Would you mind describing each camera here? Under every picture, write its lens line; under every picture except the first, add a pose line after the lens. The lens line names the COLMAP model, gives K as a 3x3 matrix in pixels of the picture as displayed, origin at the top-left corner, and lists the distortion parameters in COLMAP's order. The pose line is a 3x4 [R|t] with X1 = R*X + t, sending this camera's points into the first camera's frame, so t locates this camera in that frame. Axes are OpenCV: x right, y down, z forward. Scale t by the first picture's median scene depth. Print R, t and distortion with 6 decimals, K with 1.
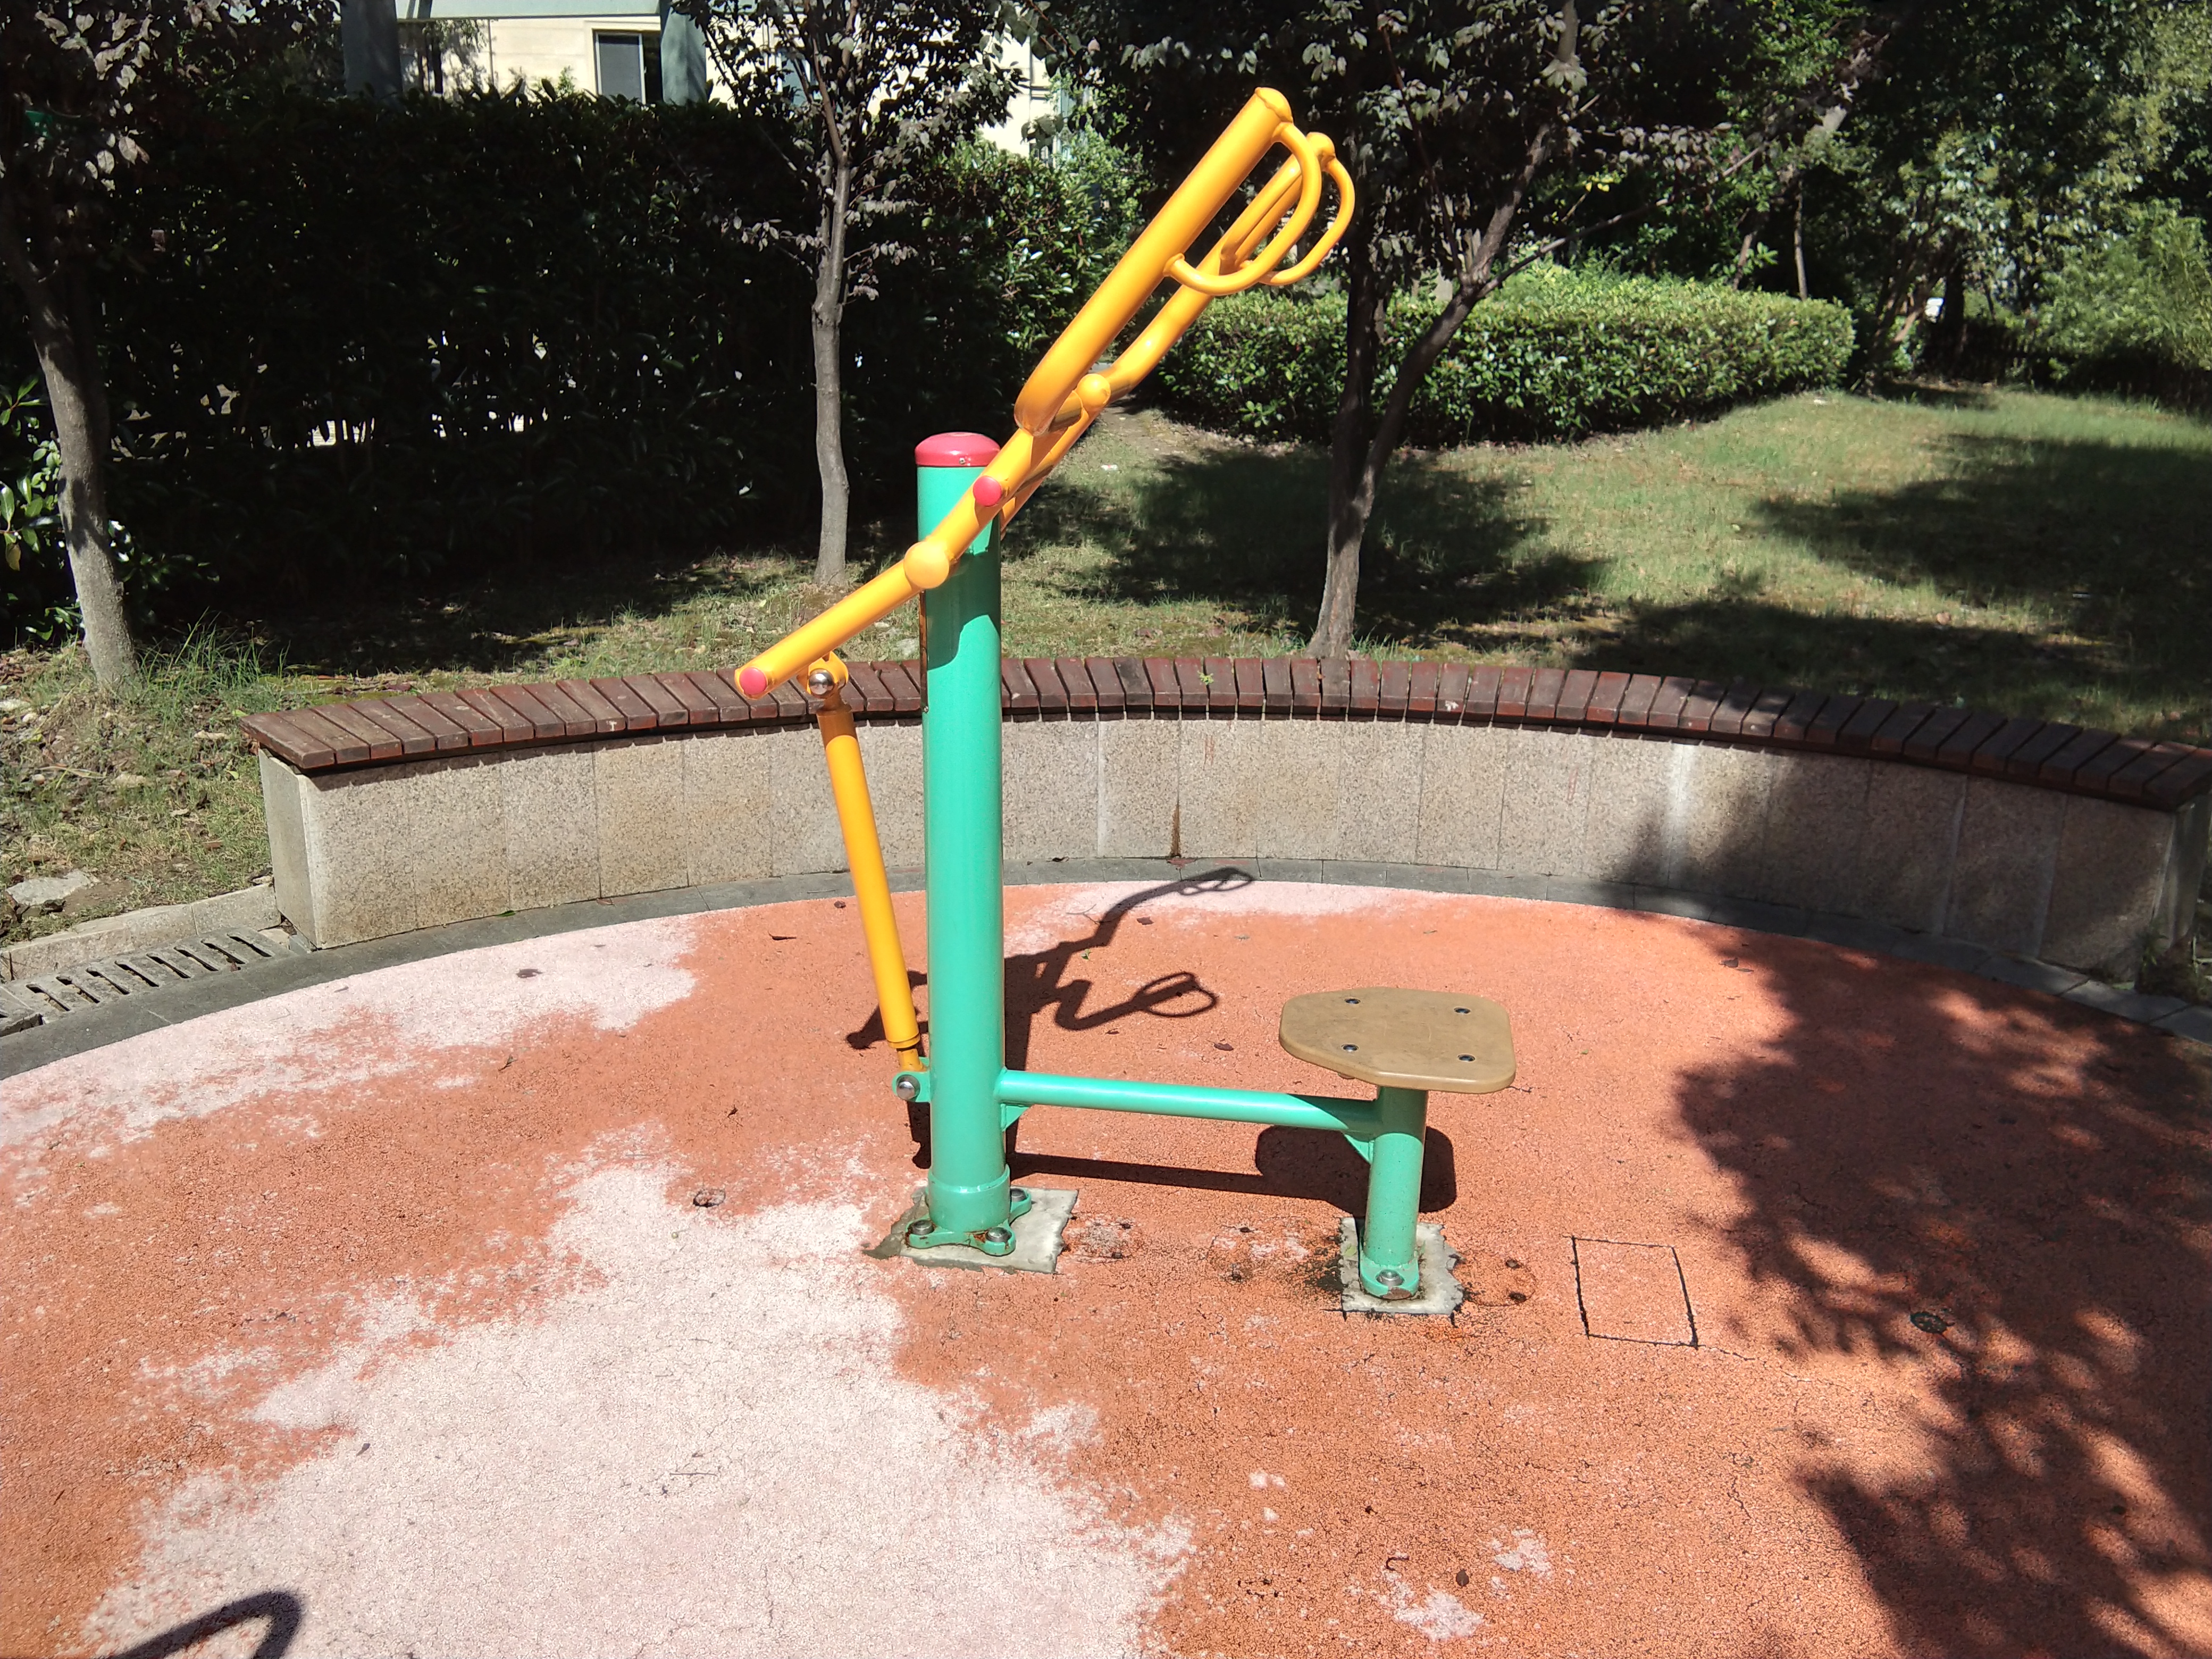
lens RADIAL K [[1813.3, 0, 1081.8], [0, 1813.3, 811.3], [0, 0, 1]] dist [0.062314, -0.089658]
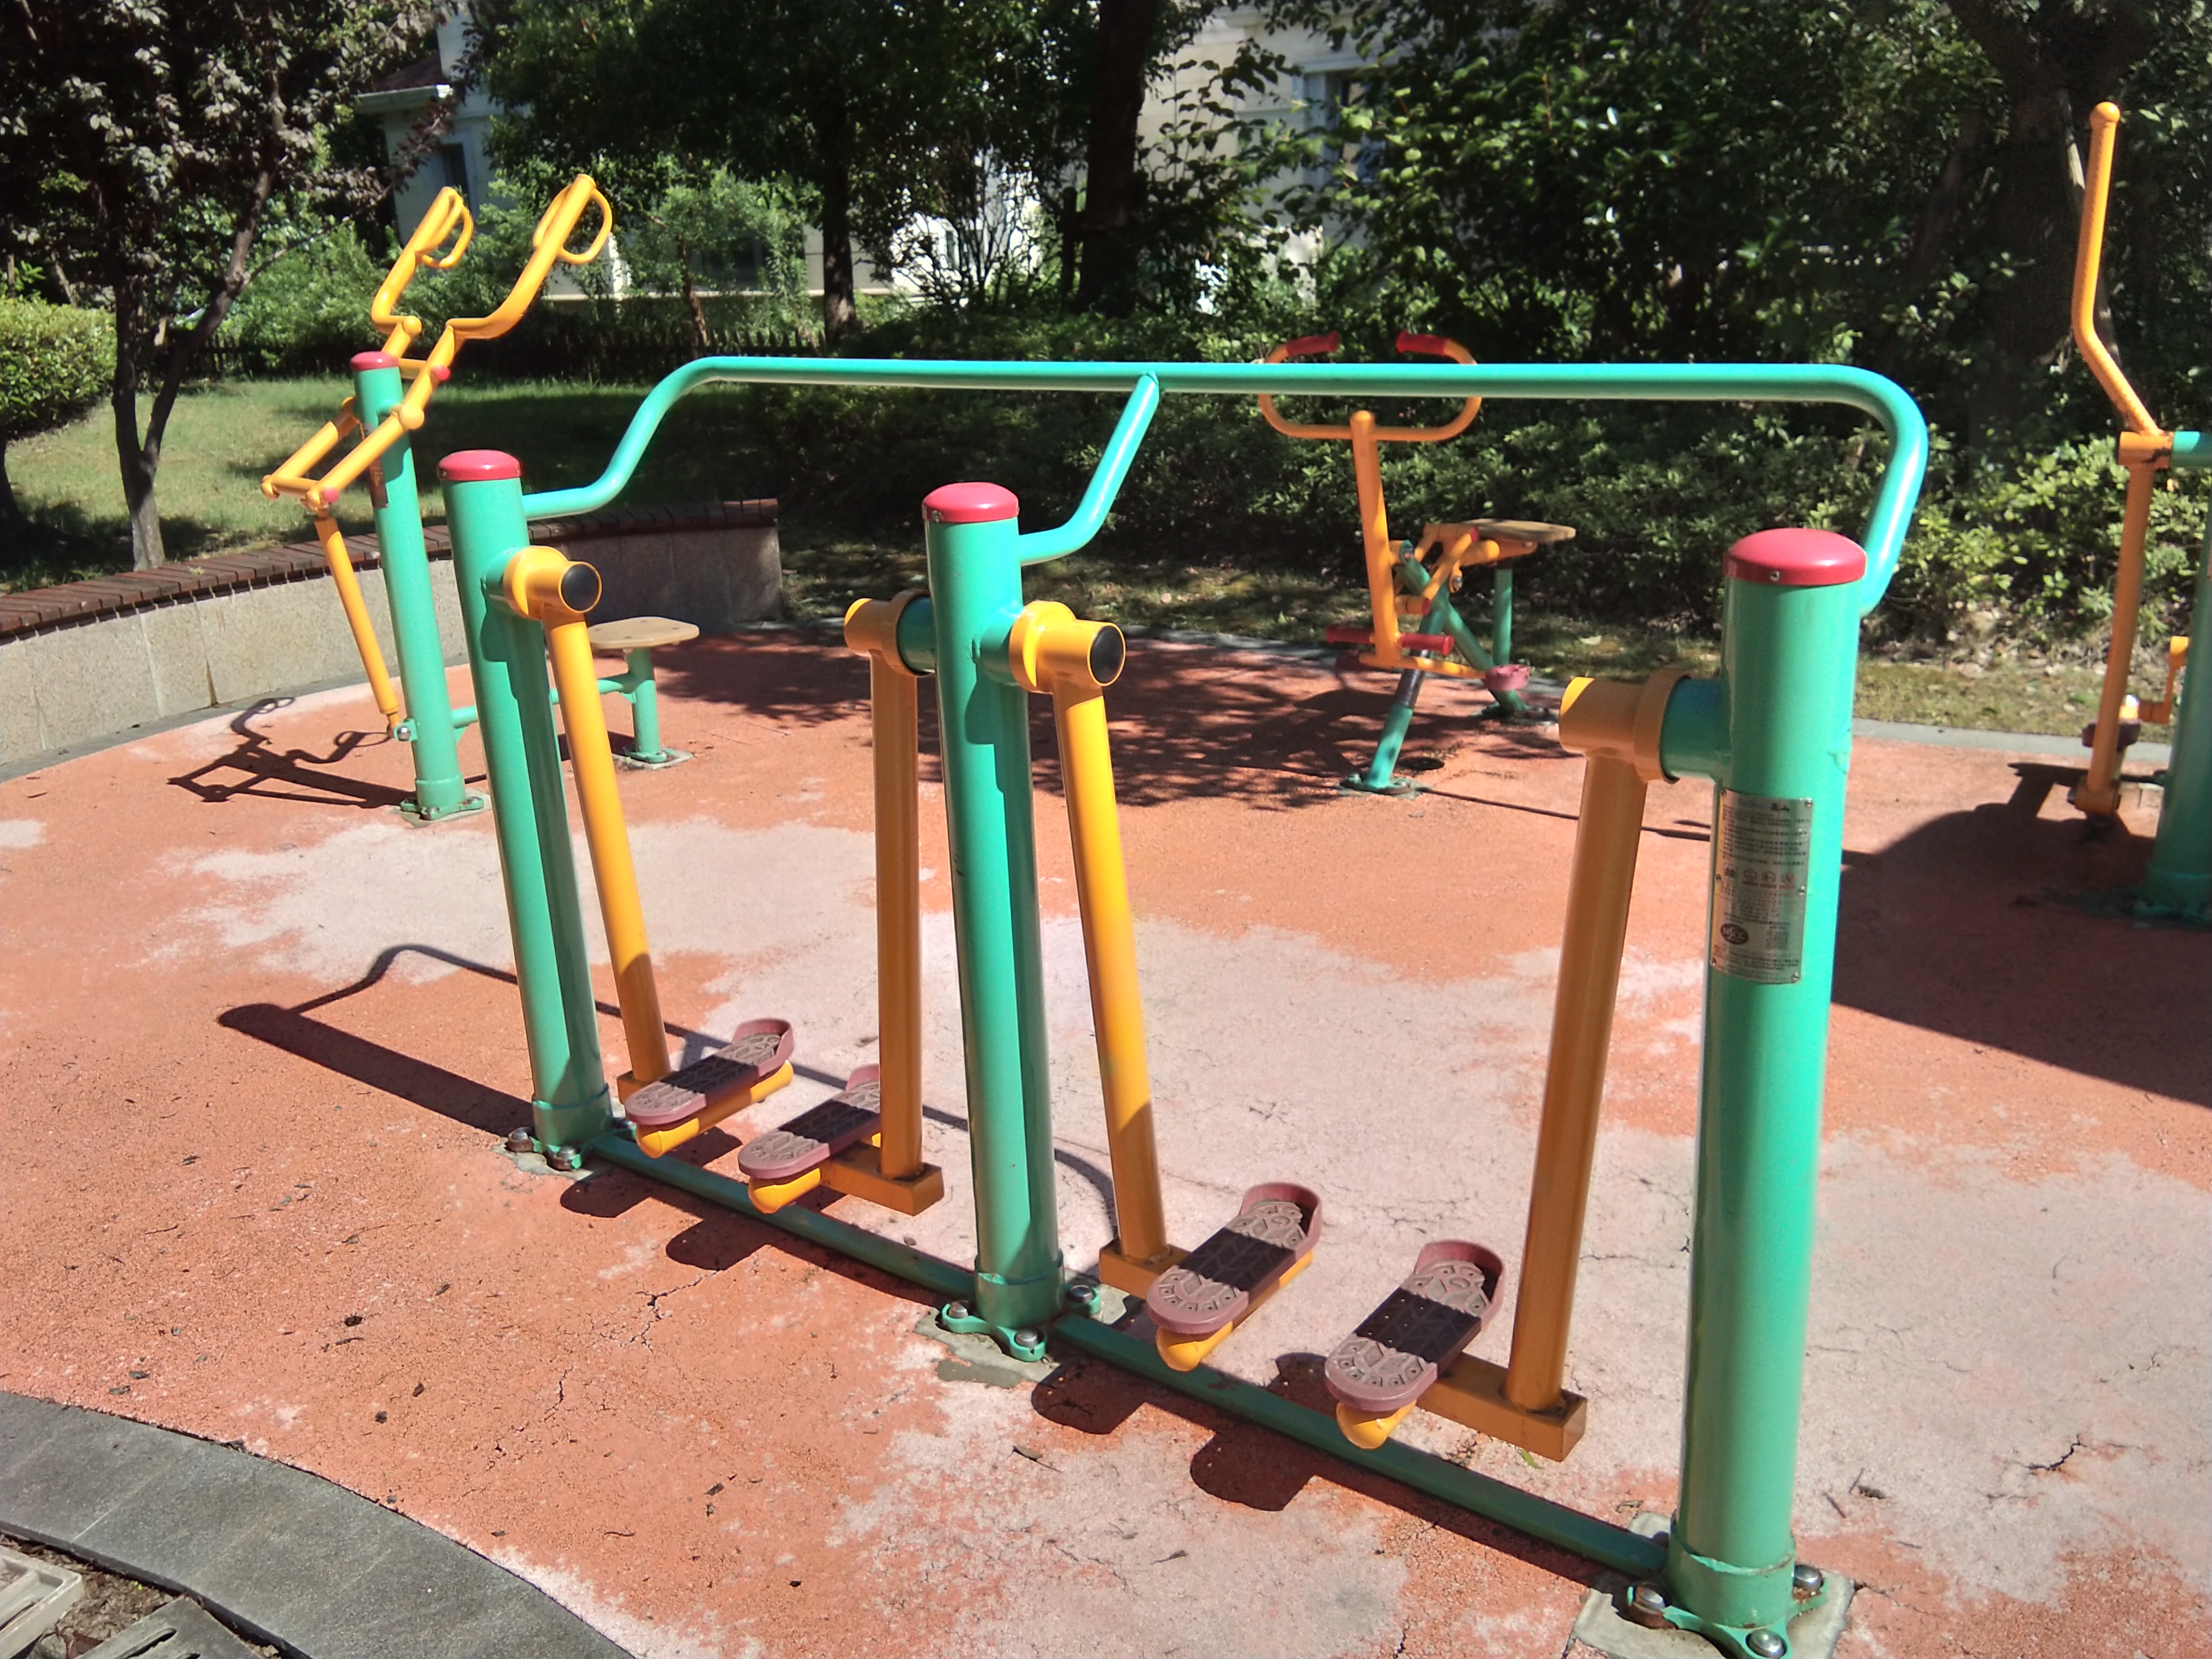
lens RADIAL K [[1813.3, 0, 1097.0], [0, 1813.3, 821.4], [0, 0, 1]] dist [0.062314, -0.089658]
pose [[0.575986, -0.285483, 0.765989, -0.246072], [0.285562, 0.948272, 0.138691, 0.040682], [-0.765960, 0.138853, 0.627715, -0.140125]]
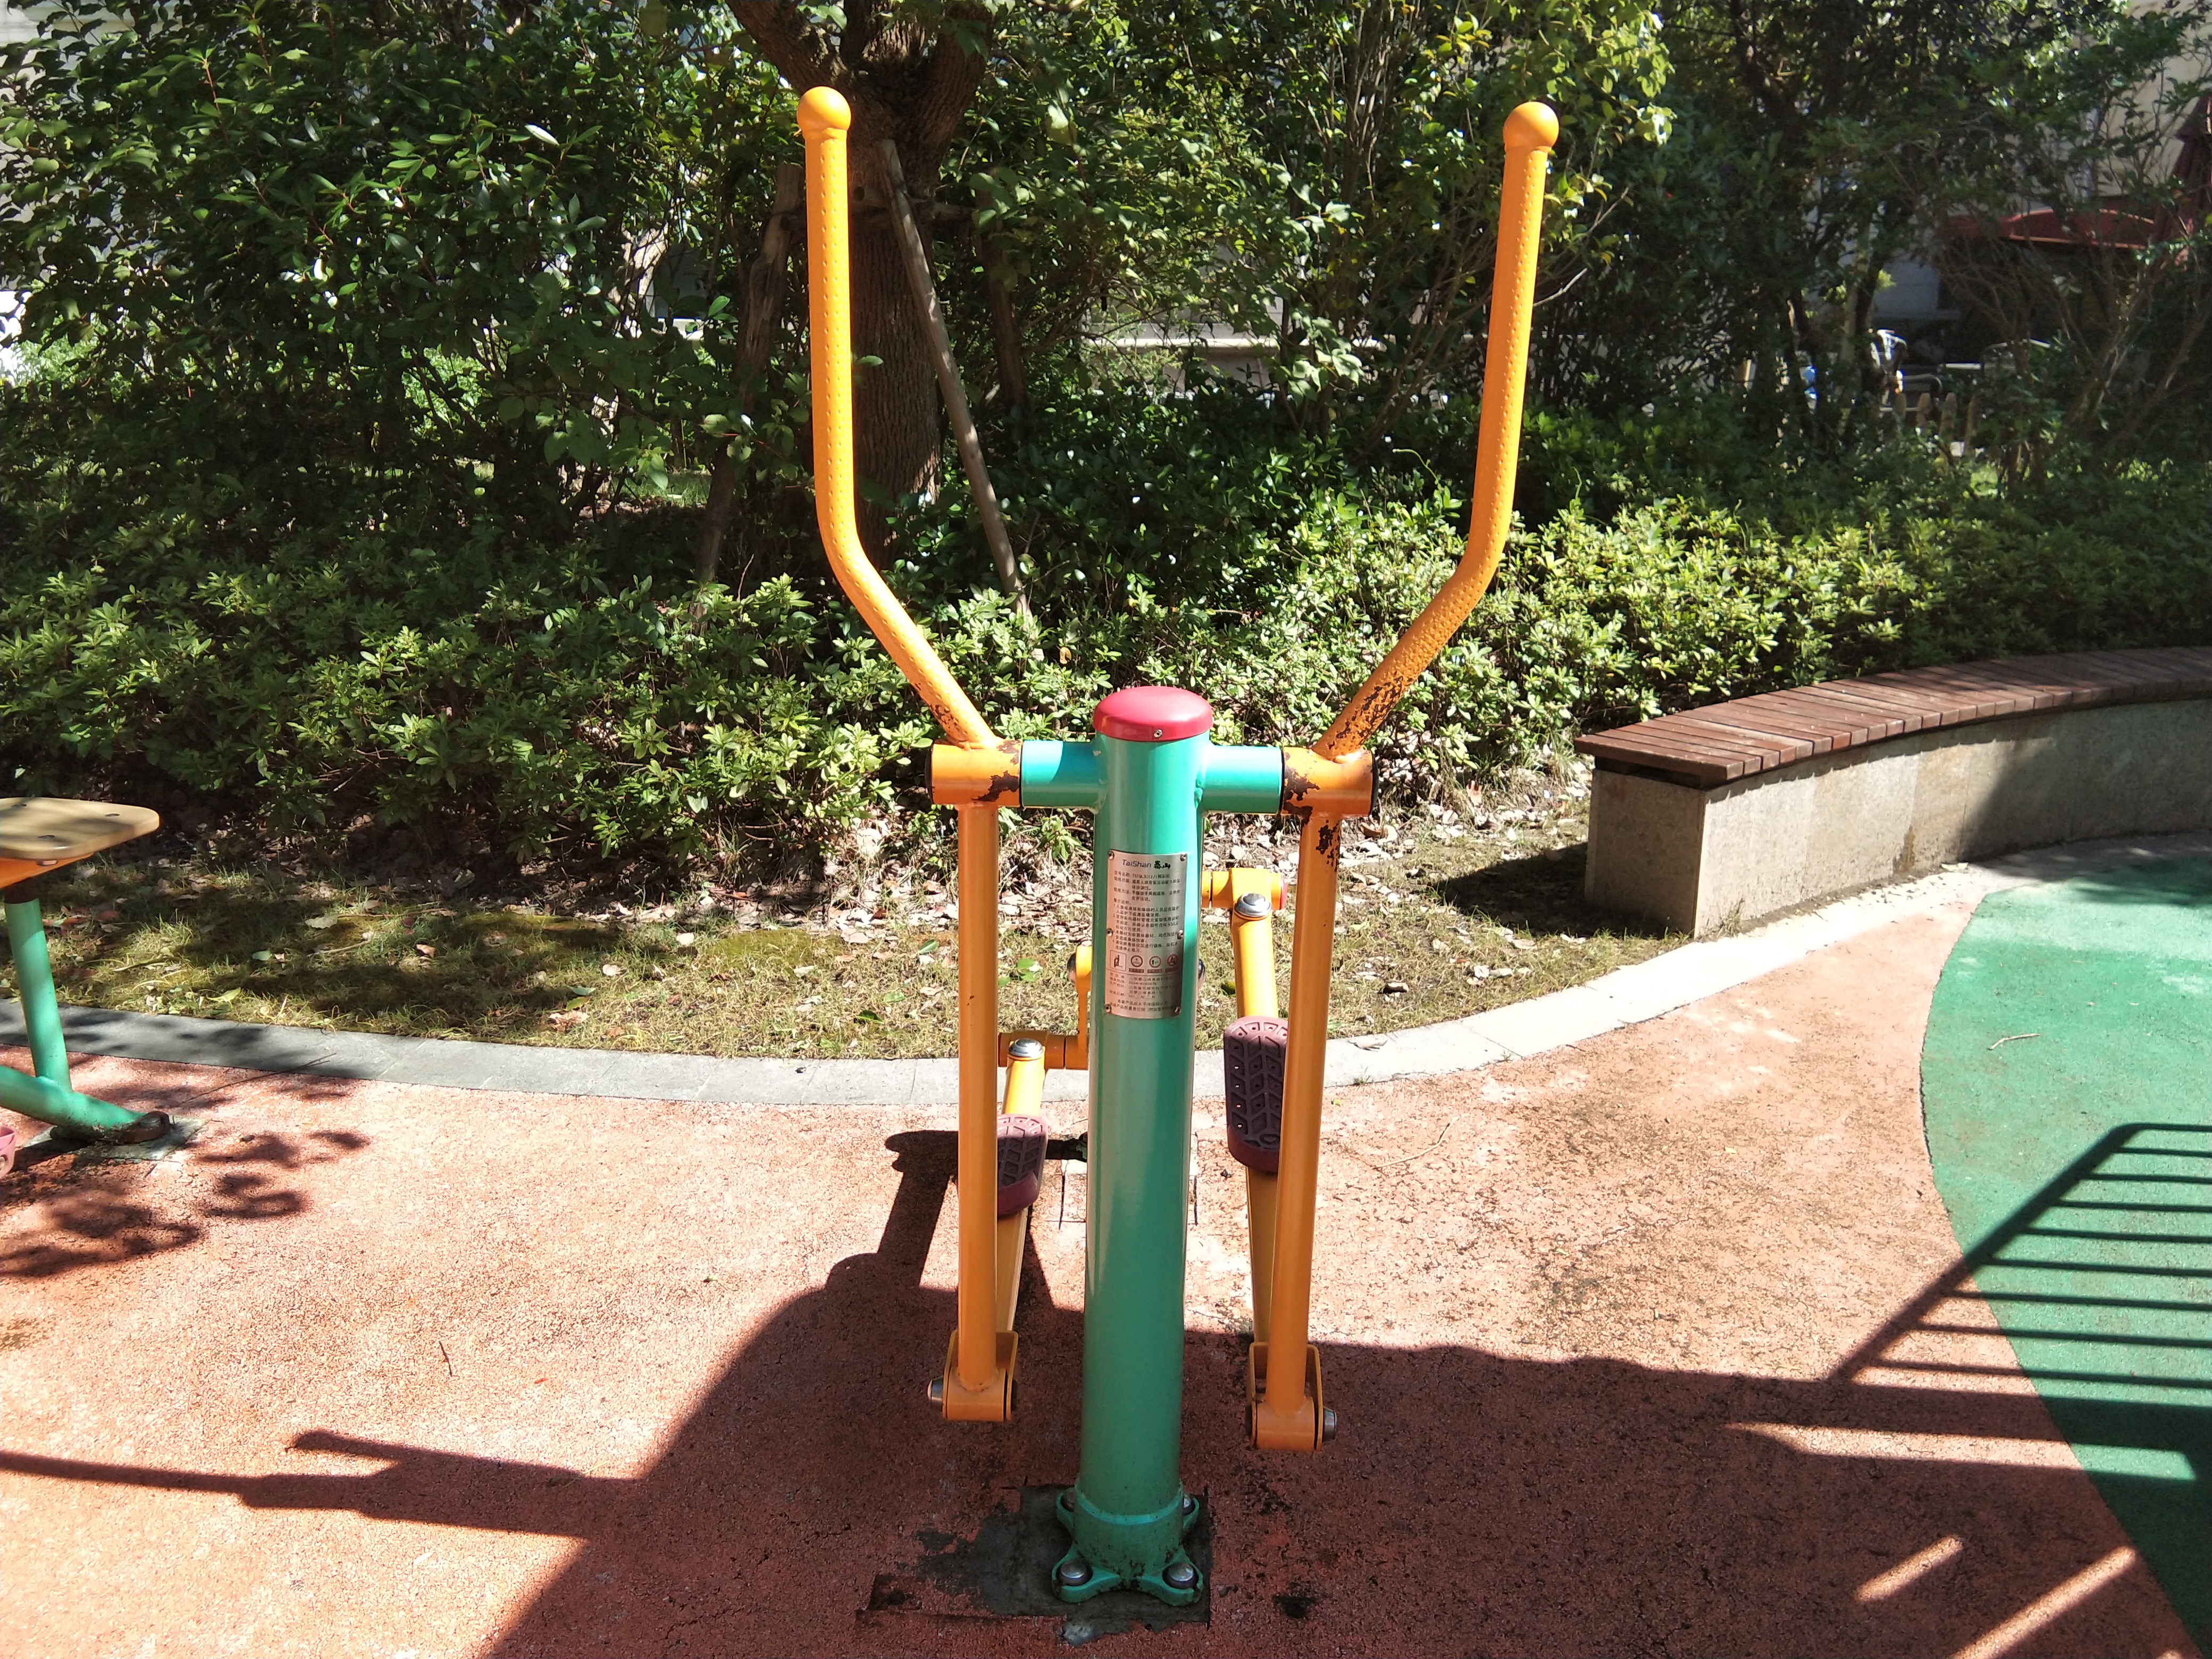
lens RADIAL K [[1706.3, 0, 1100.3], [0, 1706.3, 847.0], [0, 0, 1]] dist [0.025199, -0.003643]
pose [[0.086884, -0.319968, 0.943436, -0.031298], [0.282920, 0.915950, 0.284591, 0.041981], [-0.955200, 0.242191, 0.170106, -0.123742]]
